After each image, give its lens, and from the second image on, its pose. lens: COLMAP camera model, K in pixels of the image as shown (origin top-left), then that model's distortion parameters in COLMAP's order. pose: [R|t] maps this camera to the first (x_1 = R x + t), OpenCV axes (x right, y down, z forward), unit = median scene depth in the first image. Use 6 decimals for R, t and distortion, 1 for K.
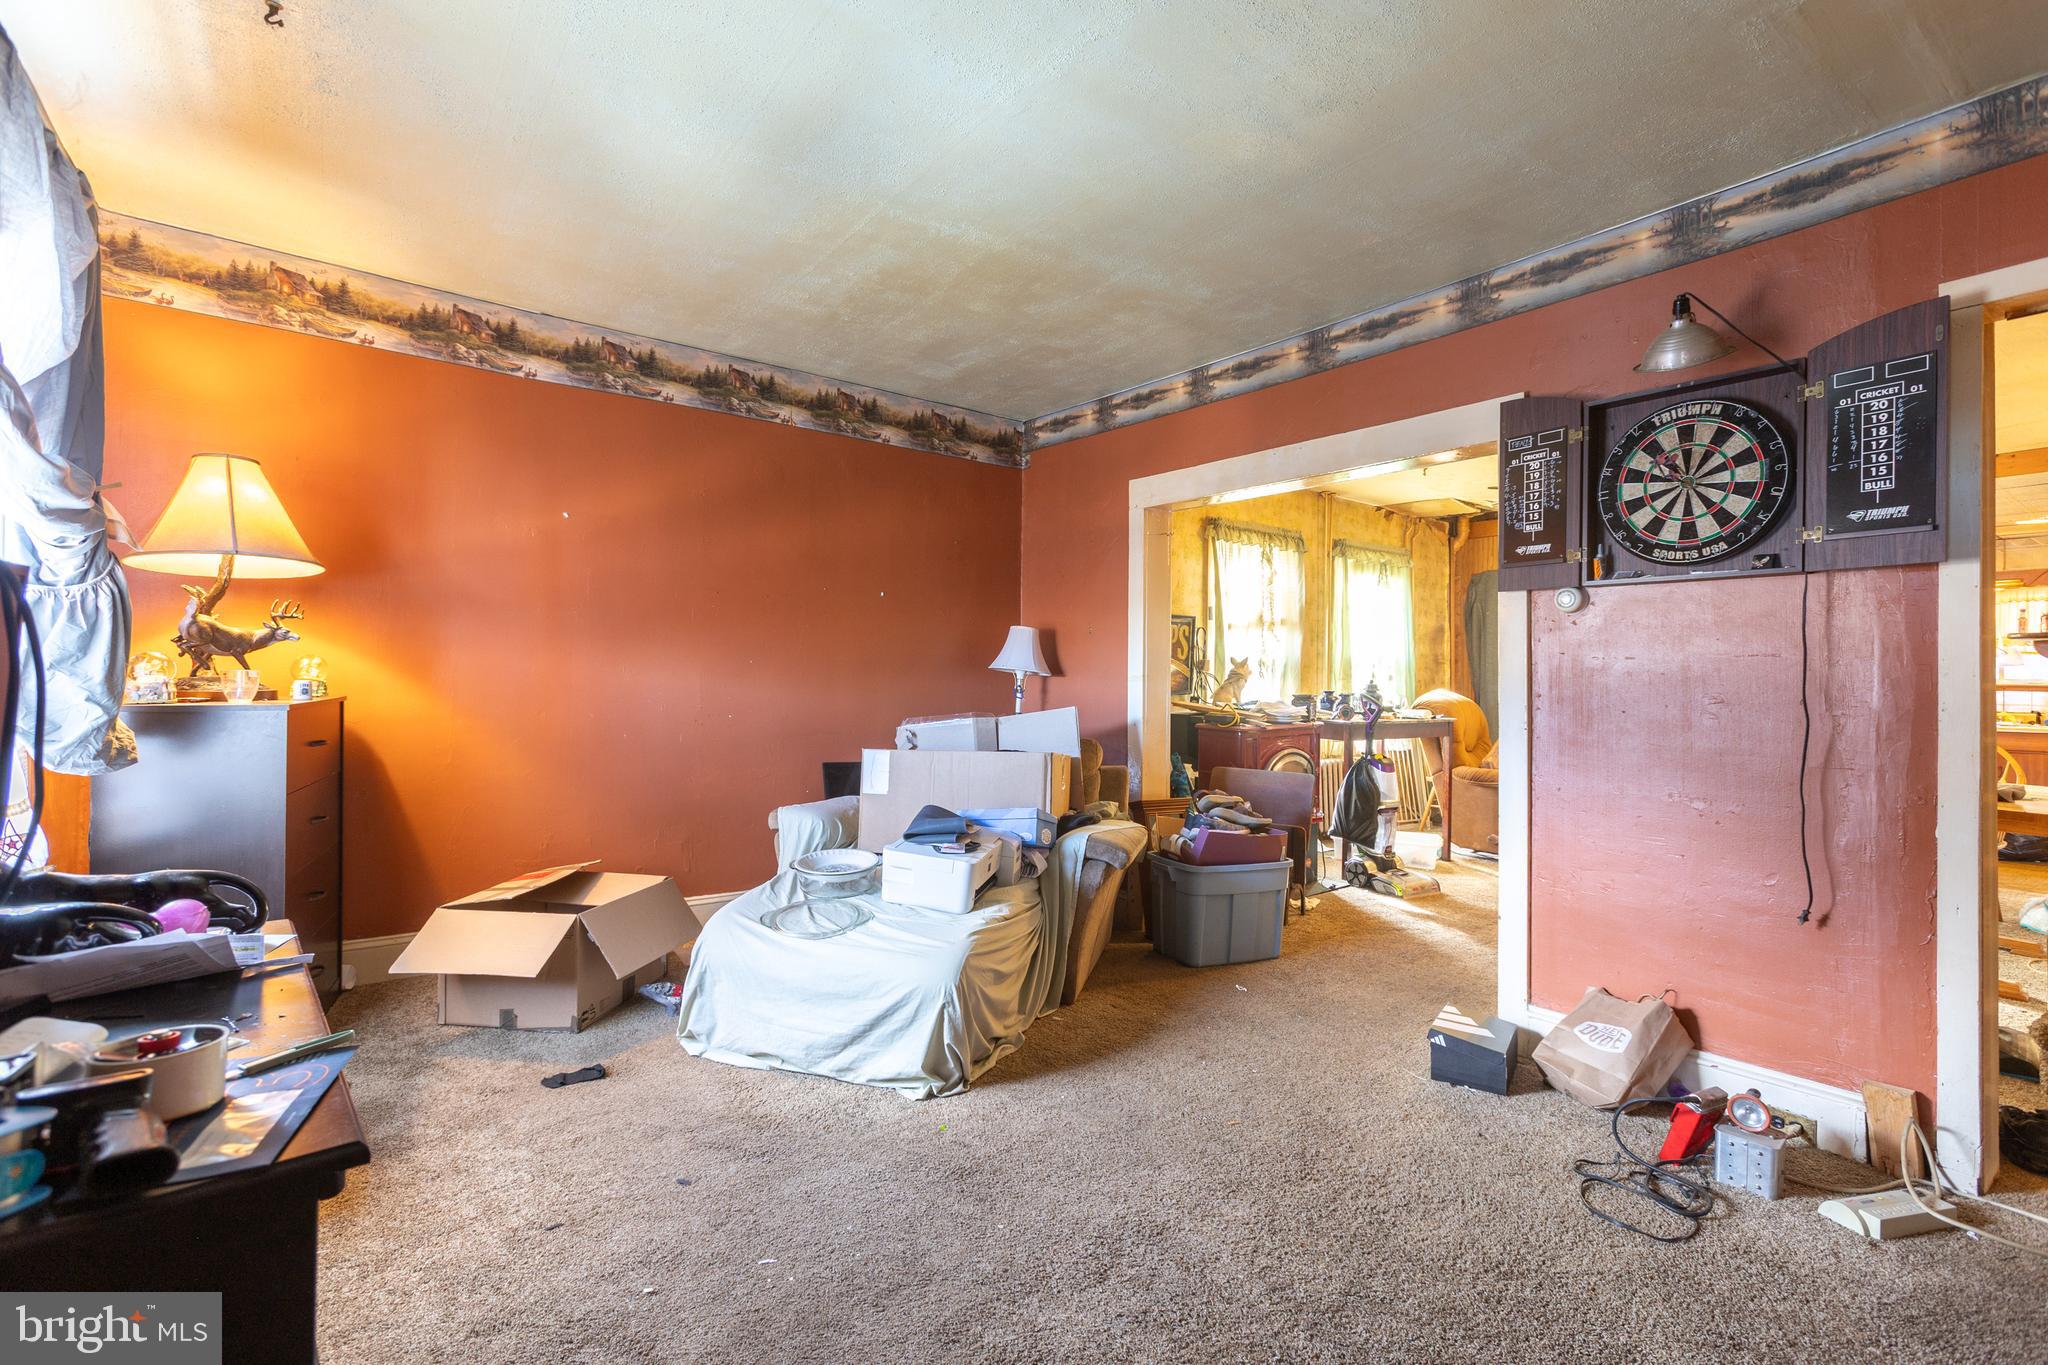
lens RADIAL K [[922.6, 0, 1035.1], [0, 922.6, 673.0], [0, 0, 1]] dist [-0.023898, 0.018369]
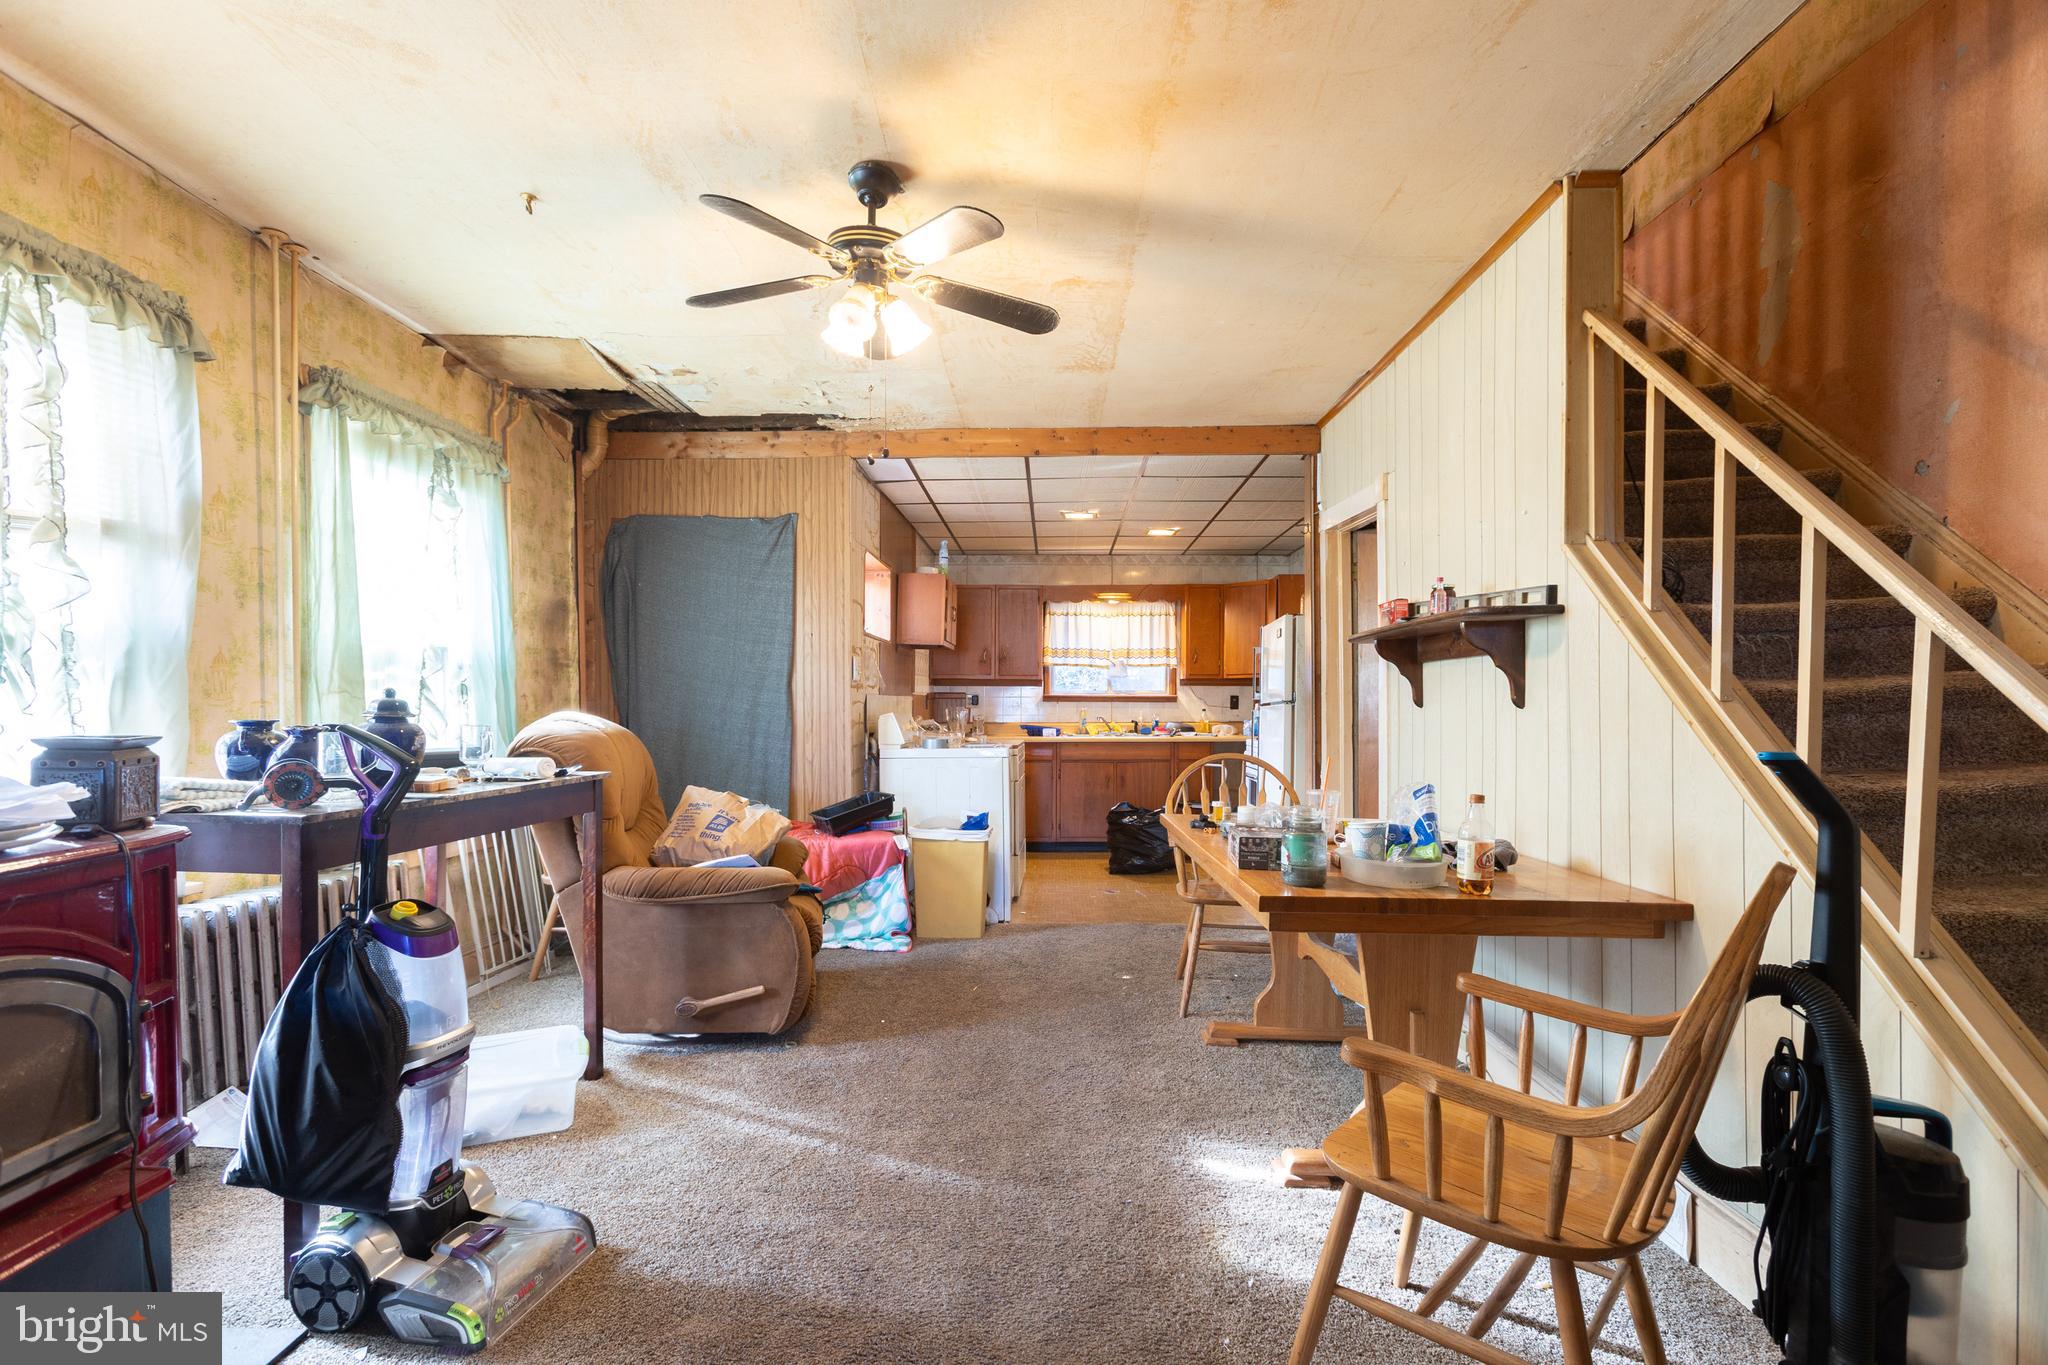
lens RADIAL K [[926.5, 0, 1019.9], [0, 926.5, 720.1], [0, 0, 1]] dist [0.002241, 0.007005]
pose [[0.631889, -0.026321, 0.774612, 0.208354], [0.003210, 0.999504, 0.031344, 0.008276], [-0.775052, -0.017319, 0.631660, 0.499683]]
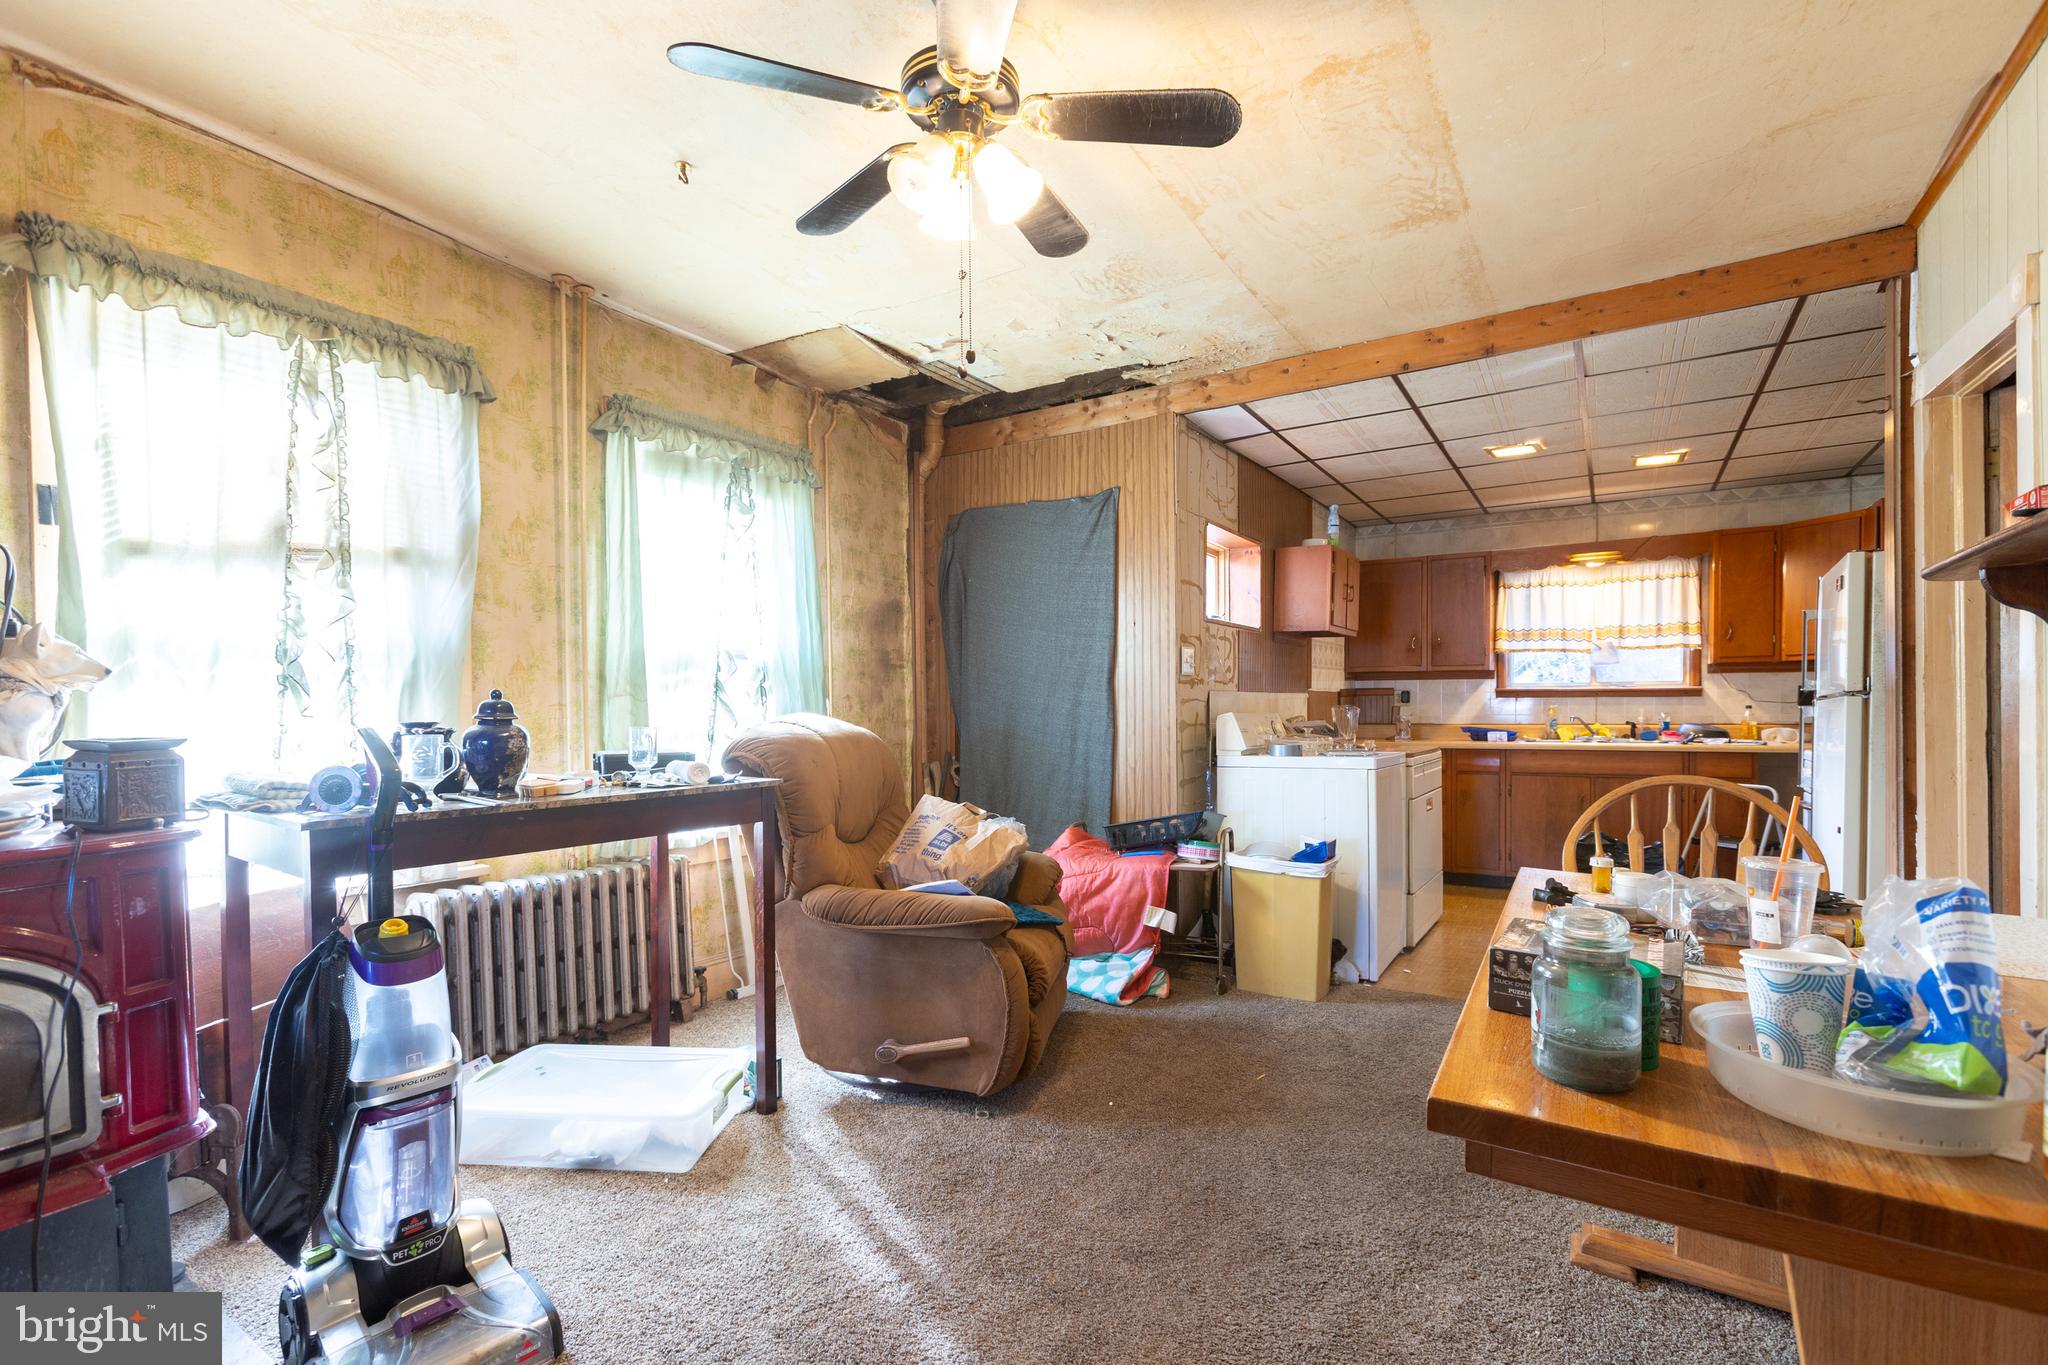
lens RADIAL K [[923.0, 0, 1031.5], [0, 923.0, 721.5], [0, 0, 1]] dist [-0.027097, 0.026745]
pose [[0.935982, -0.026430, 0.351055, 0.386567], [0.017868, 0.999459, 0.027608, 0.012196], [-0.351595, -0.019568, 0.935948, 0.519340]]
